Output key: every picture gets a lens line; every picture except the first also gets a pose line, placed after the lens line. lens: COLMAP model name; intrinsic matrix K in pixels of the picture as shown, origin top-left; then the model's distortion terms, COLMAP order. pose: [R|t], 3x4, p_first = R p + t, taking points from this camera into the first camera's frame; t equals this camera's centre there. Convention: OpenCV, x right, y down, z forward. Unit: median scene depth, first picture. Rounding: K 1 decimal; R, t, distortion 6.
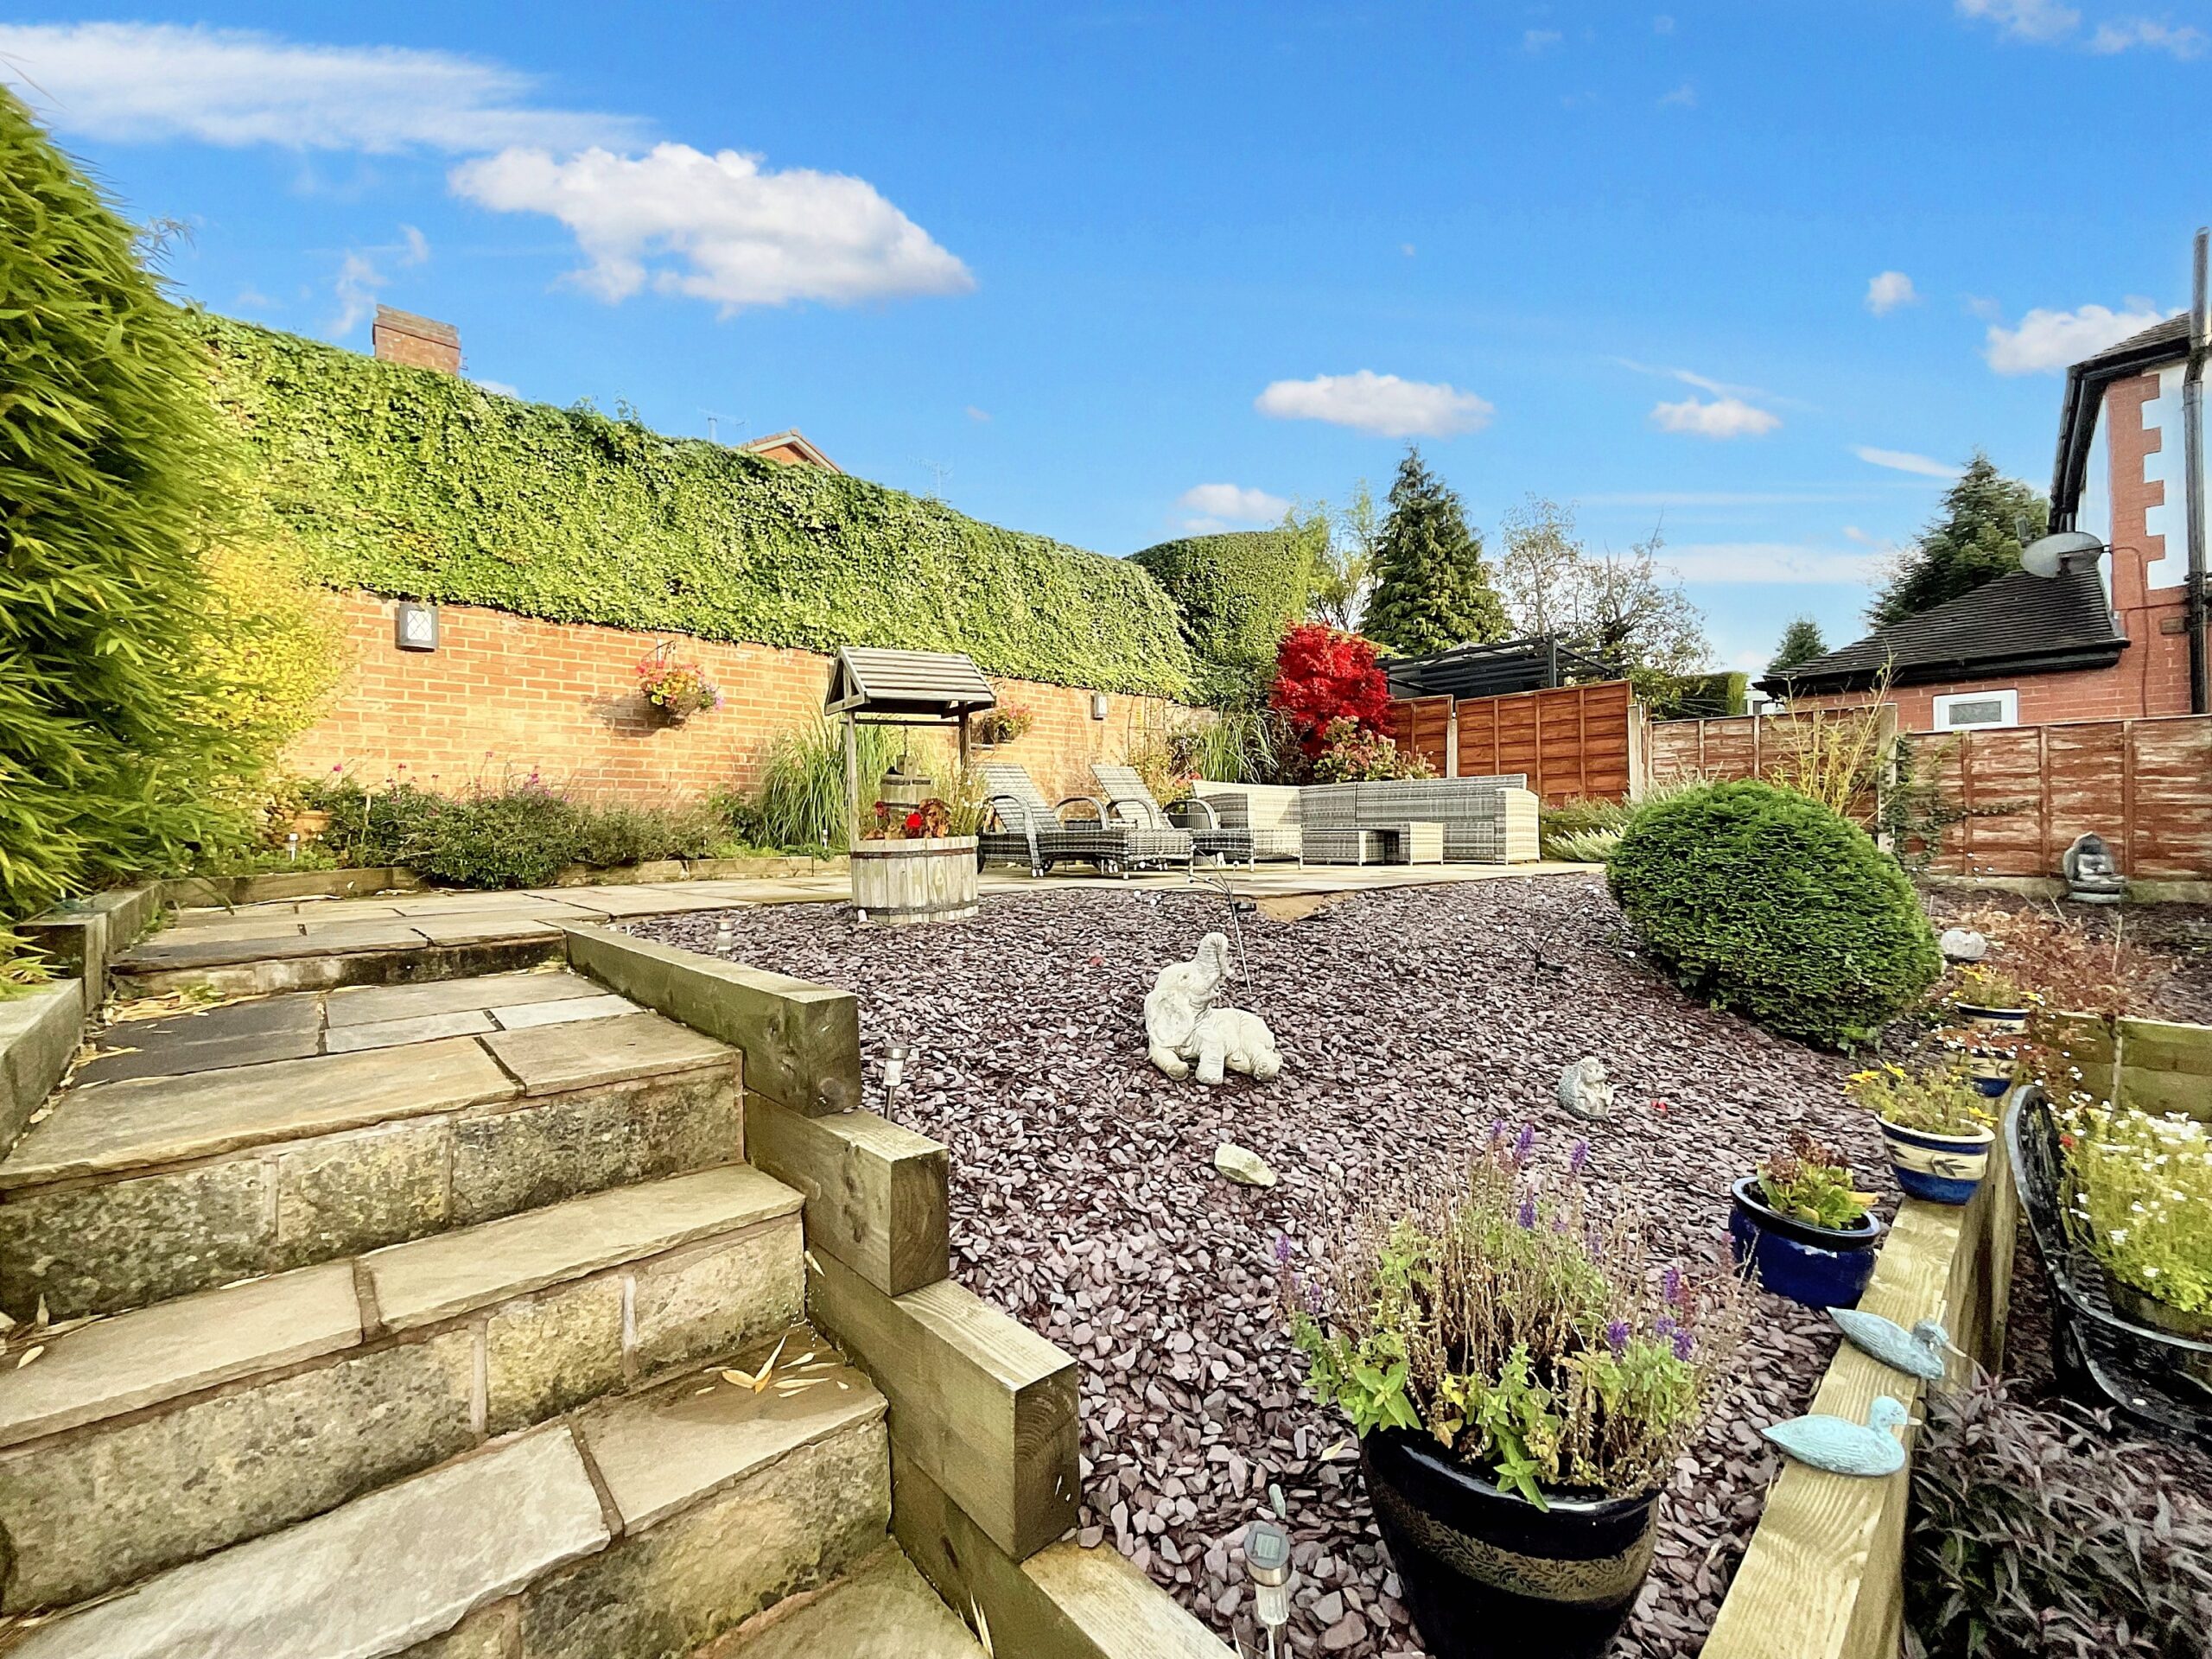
lens RADIAL K [[899.0, 0, 1107.9], [0, 899.0, 828.7], [0, 0, 1]] dist [-0.000950, -0.002681]
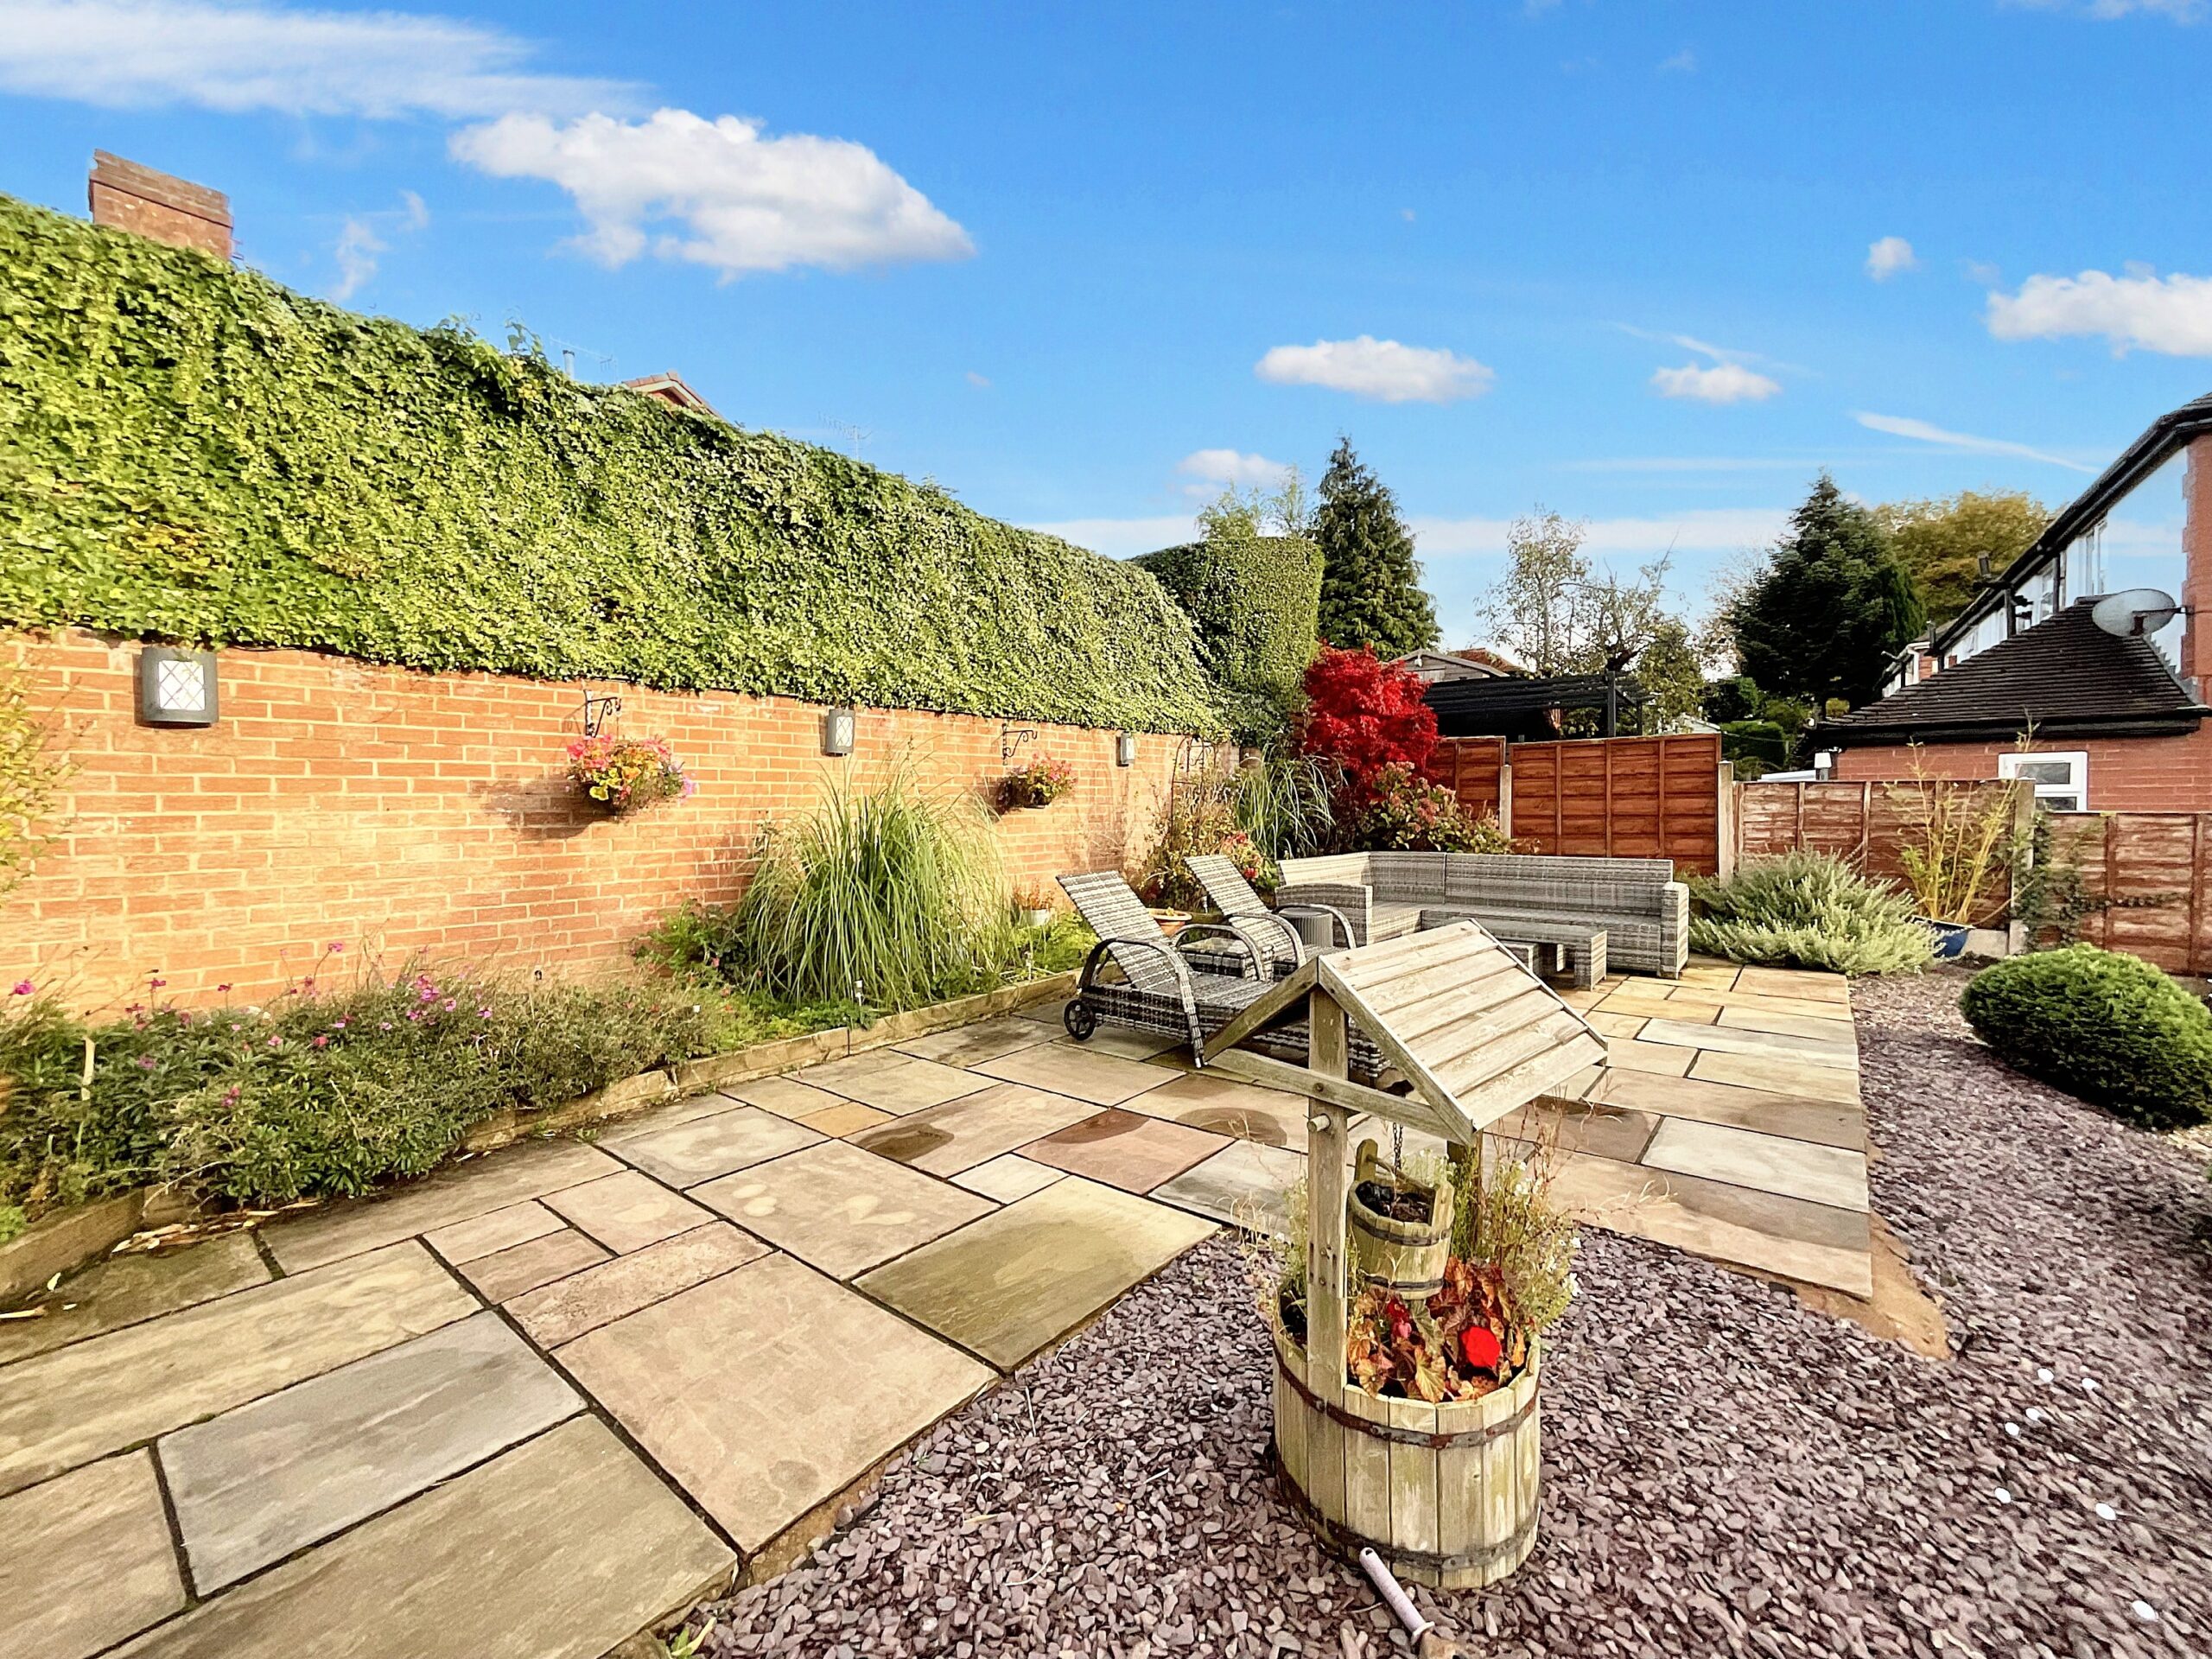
lens RADIAL K [[899.0, 0, 1111.8], [0, 899.0, 826.6], [0, 0, 1]] dist [-0.000950, -0.002681]
pose [[0.988157, -0.001313, 0.153443, -0.194094], [-0.003147, 0.999580, 0.028814, -0.116987], [-0.153417, -0.028956, 0.987737, 0.246356]]
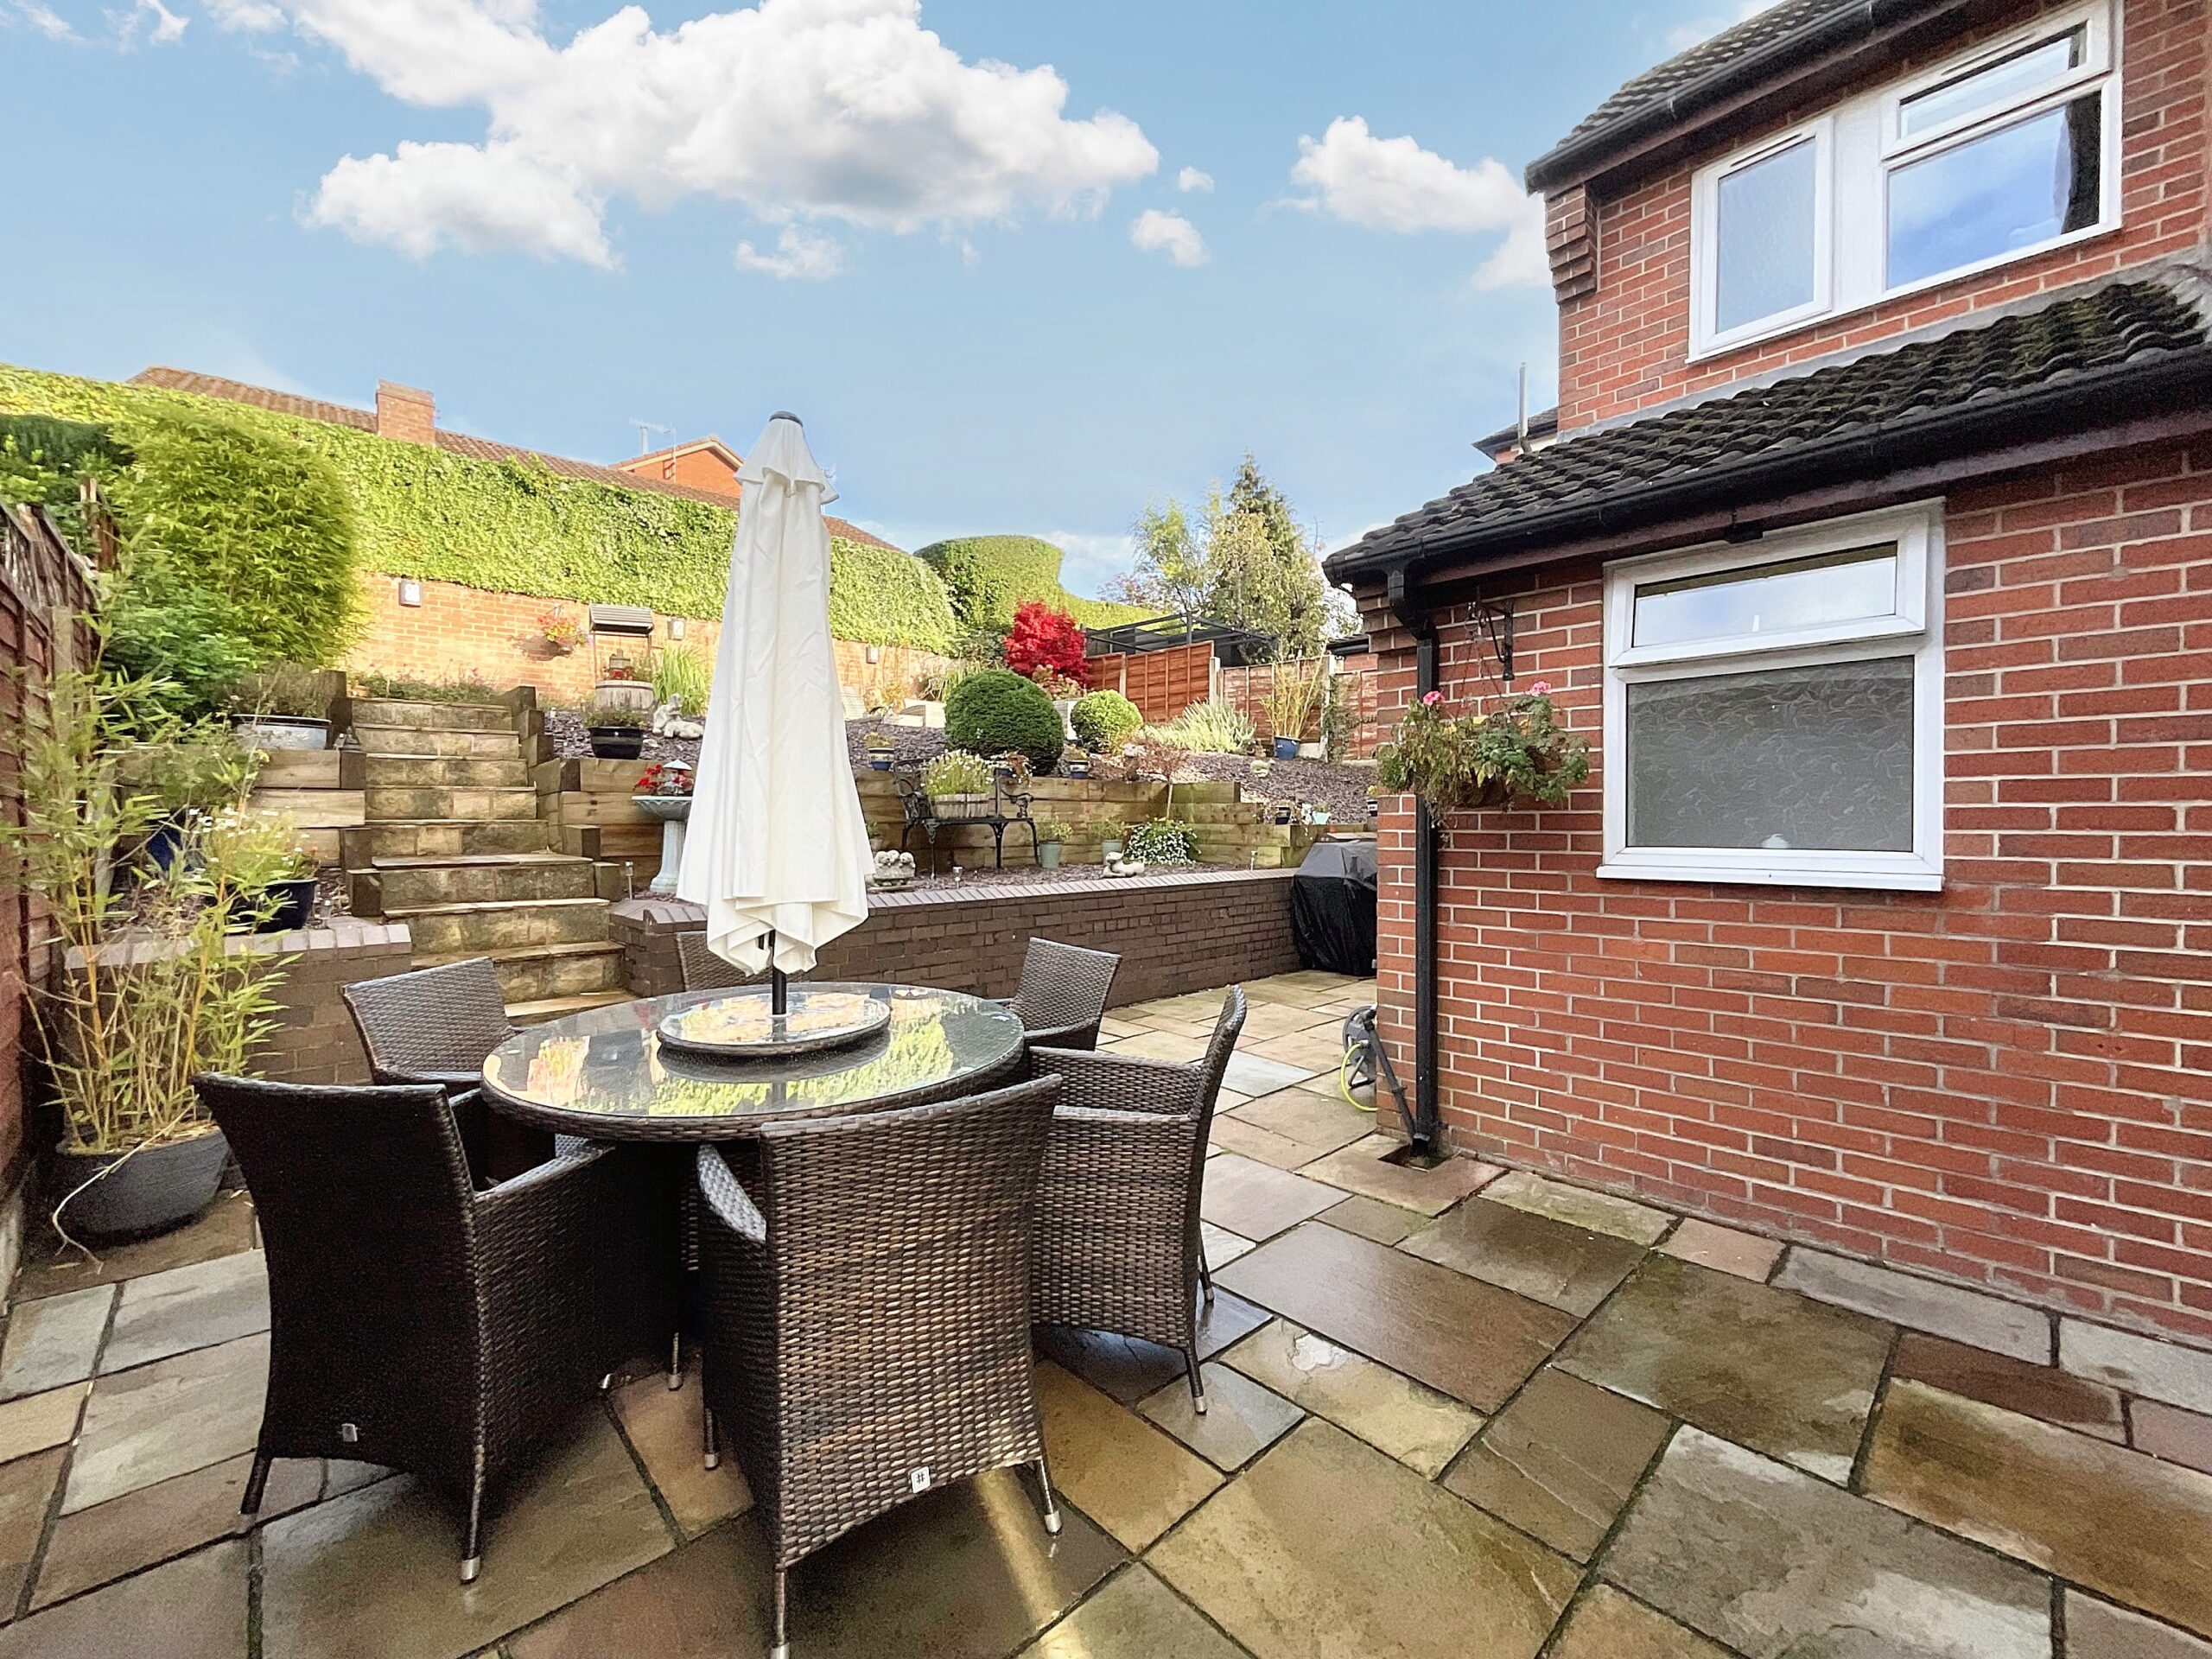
lens RADIAL K [[899.0, 0, 1105.6], [0, 899.0, 821.3], [0, 0, 1]] dist [-0.000950, -0.002681]
pose [[0.999689, 0.010828, 0.022463, 0.447993], [-0.011176, 0.999819, 0.015423, 0.143815], [-0.022292, -0.015670, 0.999629, -0.639575]]
